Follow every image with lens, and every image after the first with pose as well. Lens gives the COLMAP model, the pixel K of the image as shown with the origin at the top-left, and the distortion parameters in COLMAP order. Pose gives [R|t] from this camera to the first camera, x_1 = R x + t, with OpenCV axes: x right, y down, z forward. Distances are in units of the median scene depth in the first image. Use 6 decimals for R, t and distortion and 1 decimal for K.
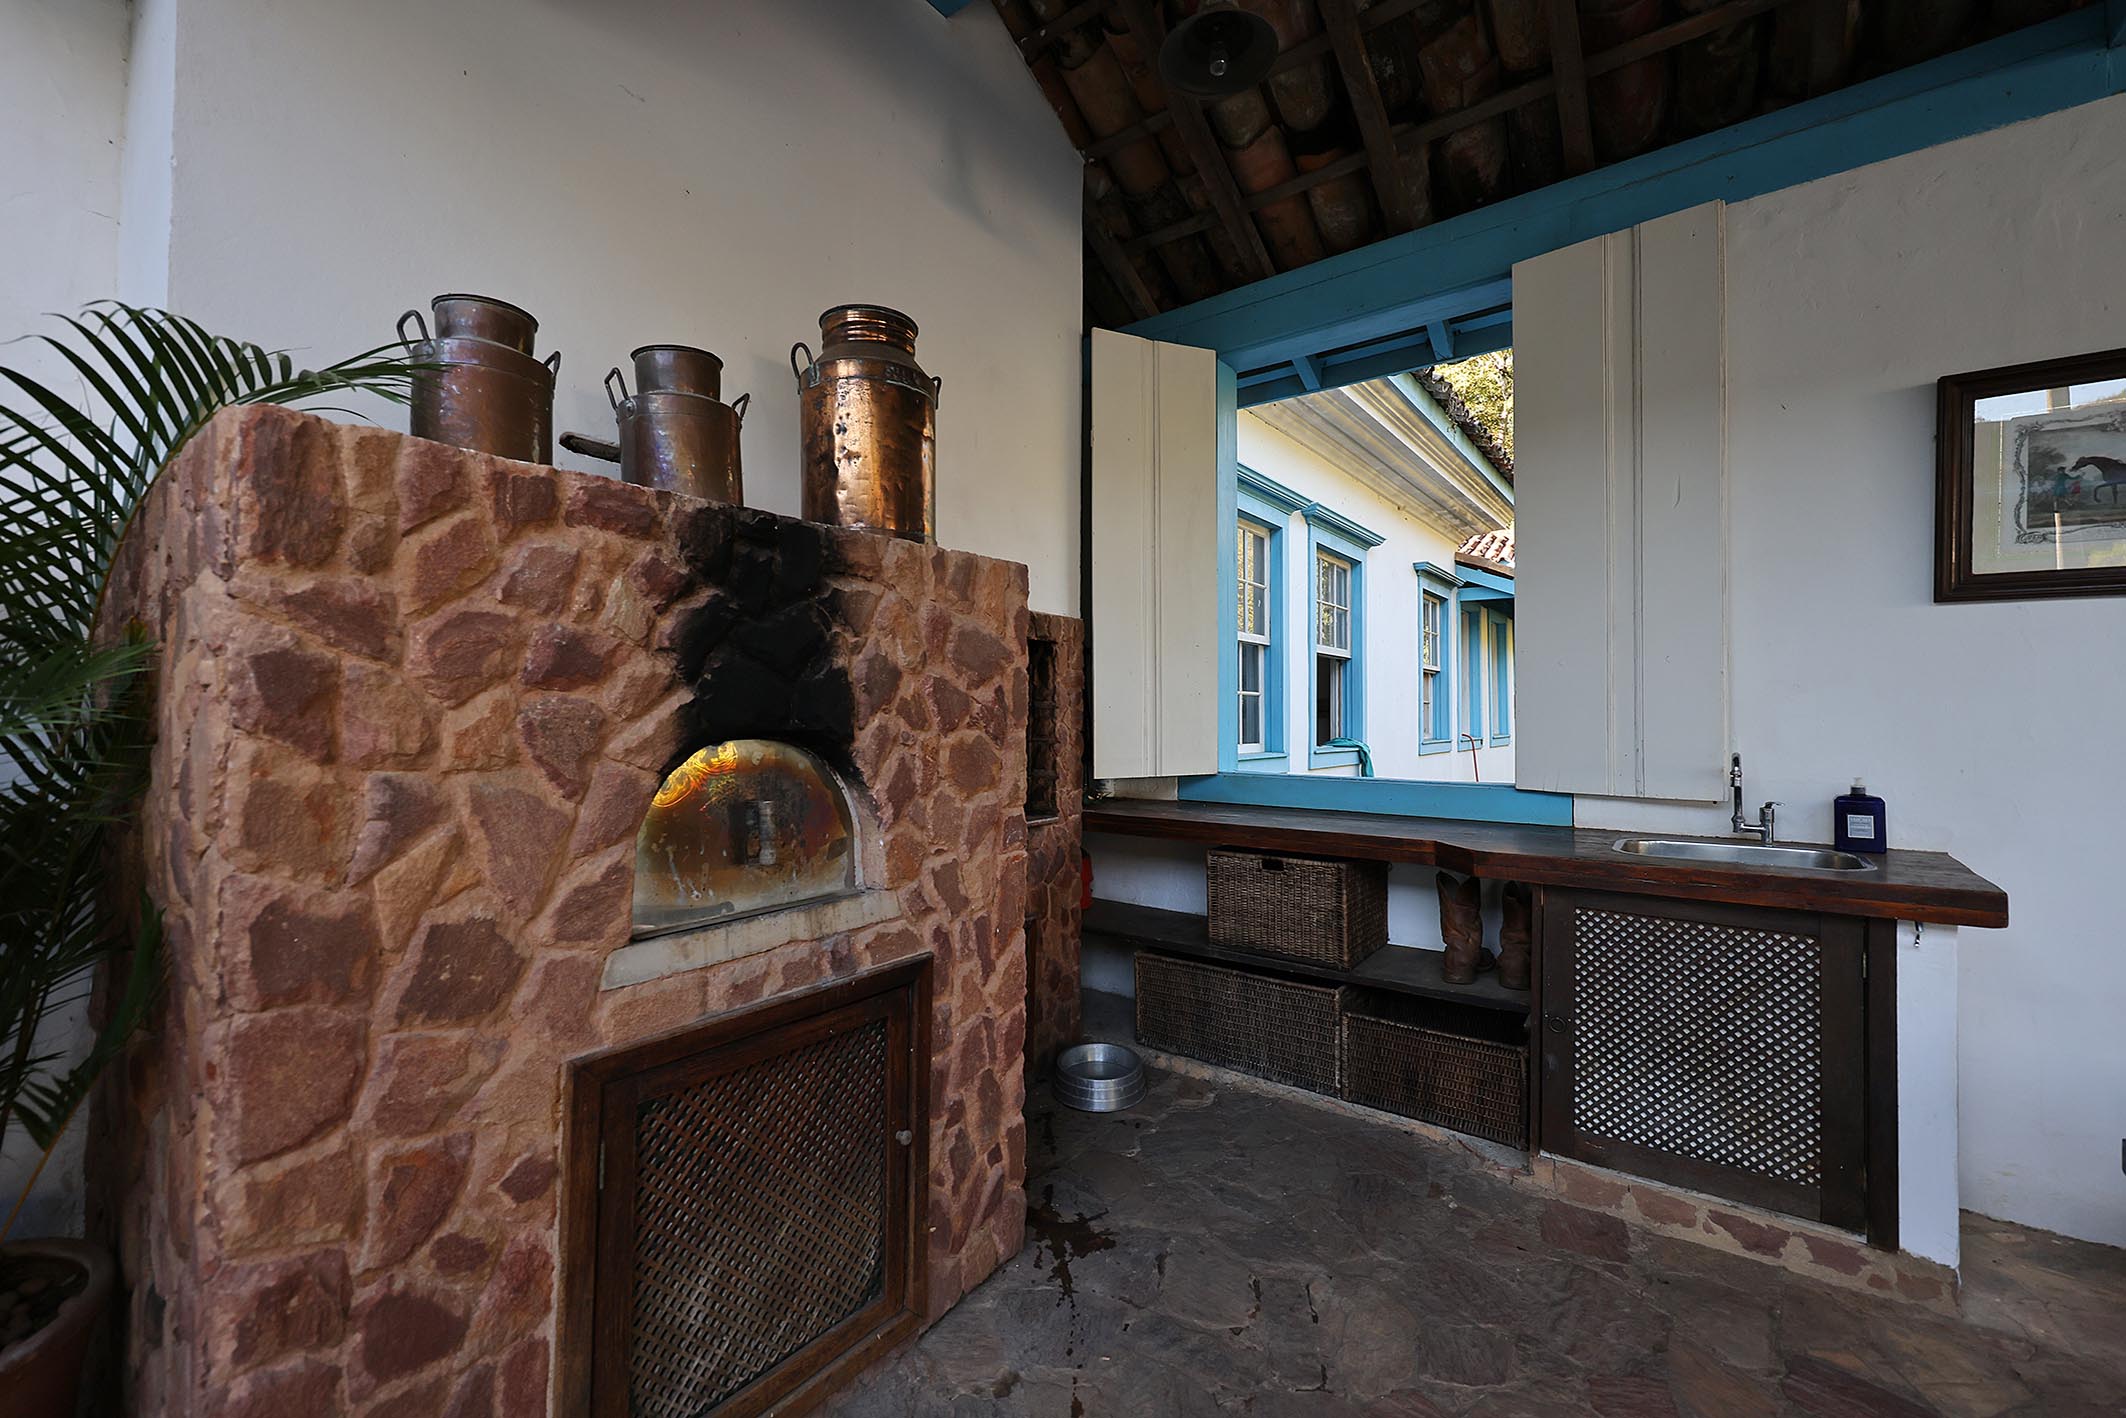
lens RADIAL K [[857.5, 0, 1056.8], [0, 857.5, 709.8], [0, 0, 1]] dist [-0.001970, 0.001165]
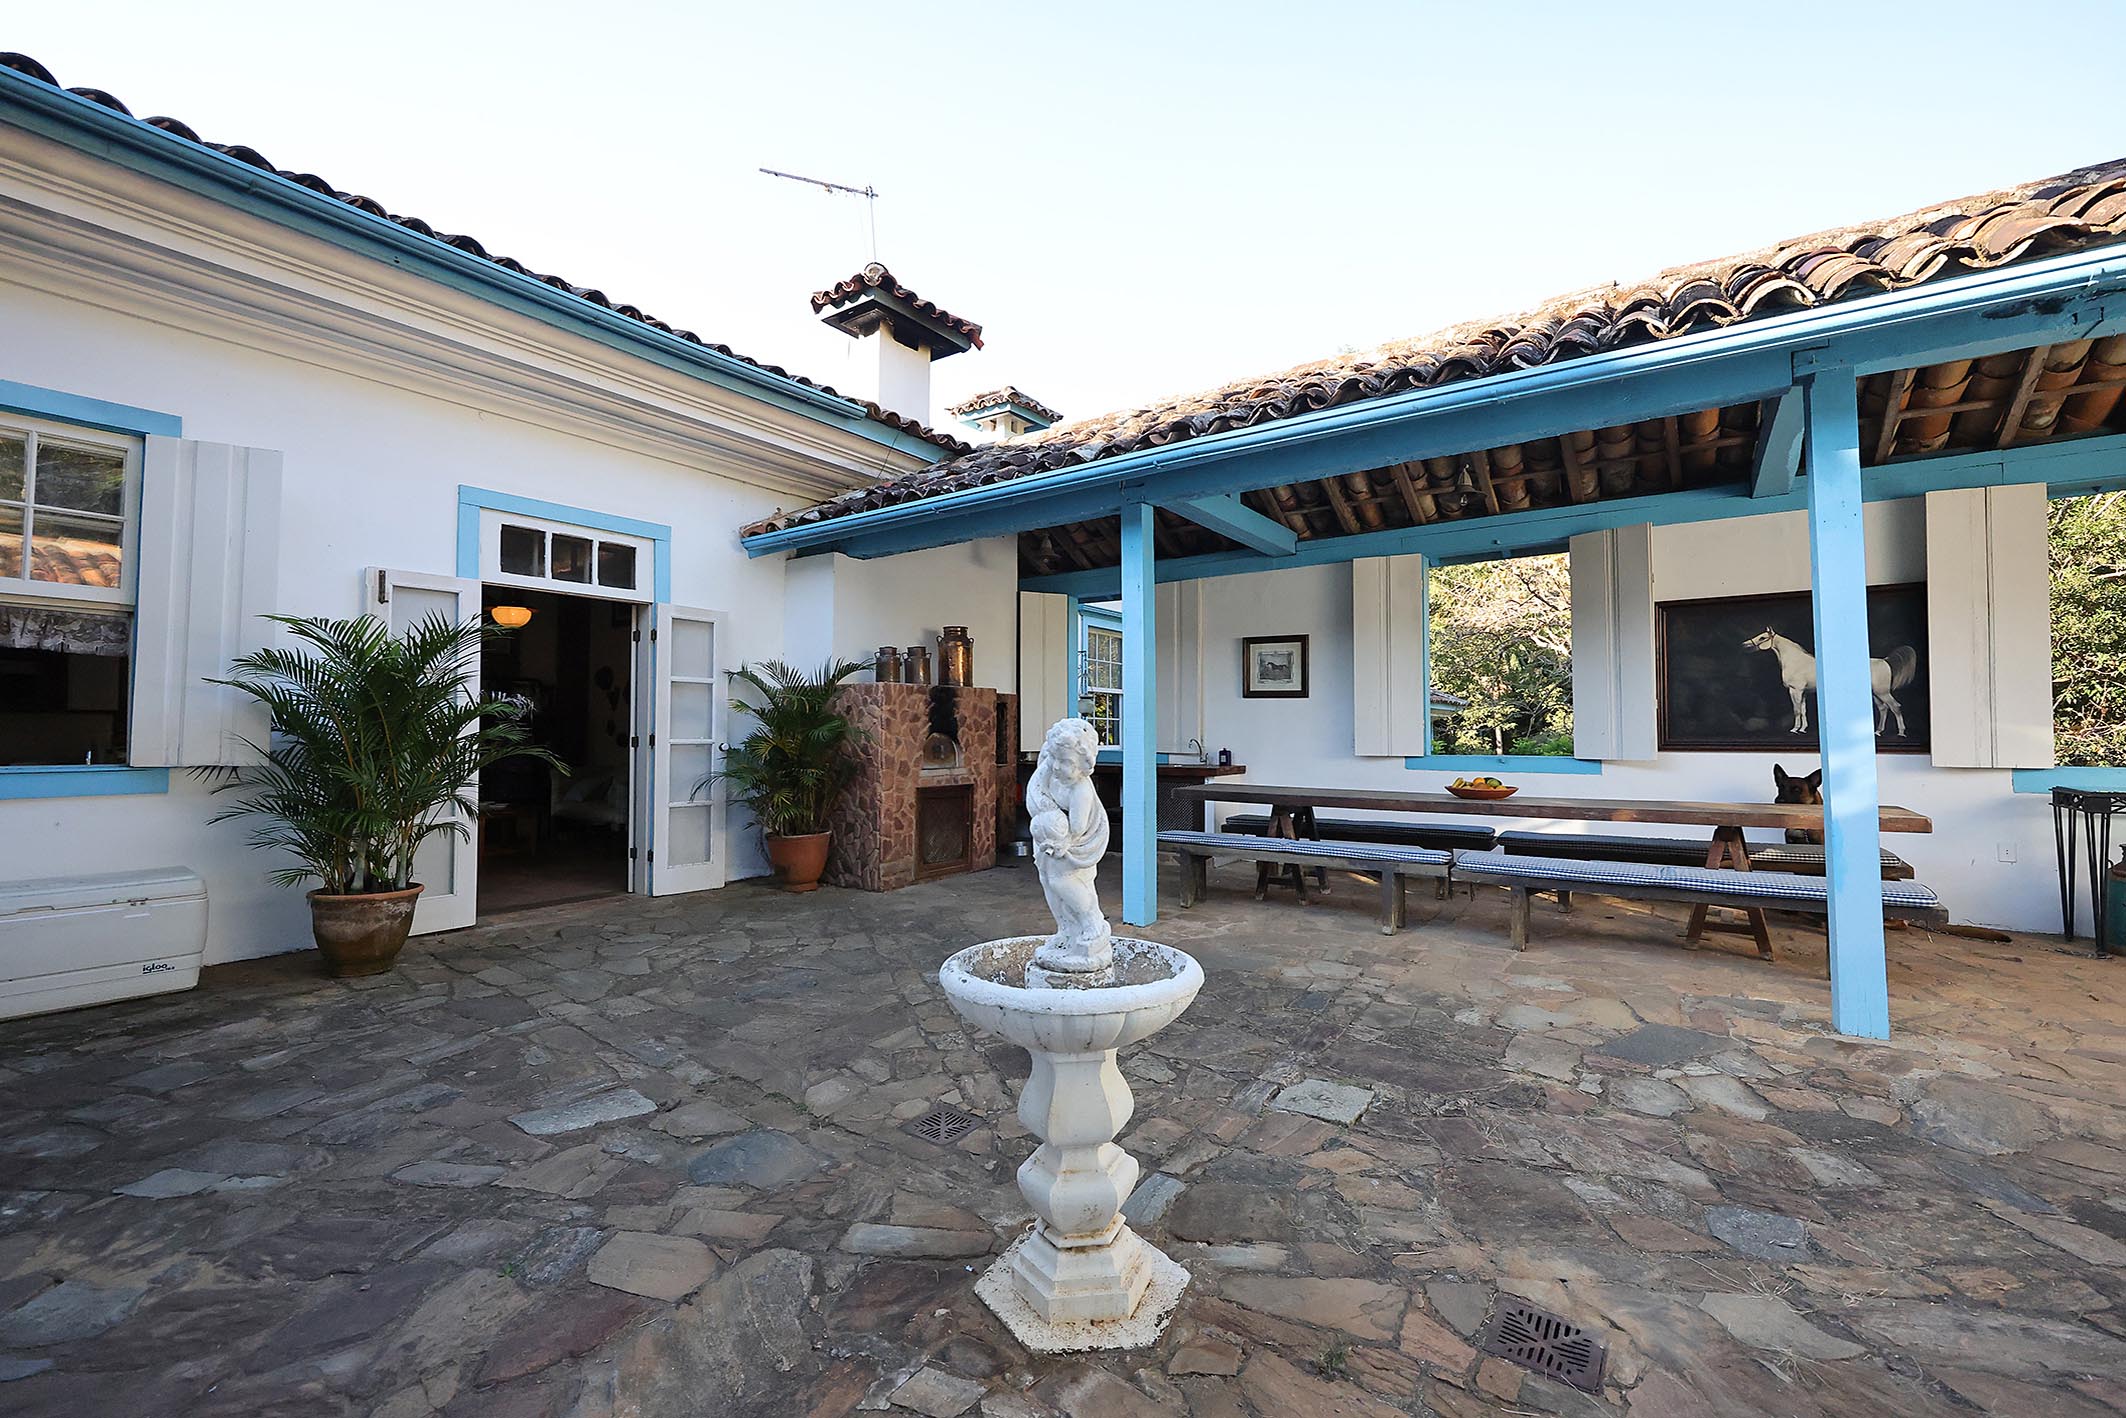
lens RADIAL K [[857.5, 0, 1066.1], [0, 857.5, 713.9], [0, 0, 1]] dist [-0.001970, 0.001165]
pose [[0.999195, 0.003777, 0.039929, 0.135075], [-0.003118, 0.999858, -0.016538, 0.005465], [-0.039986, 0.016400, 0.999066, -3.113815]]
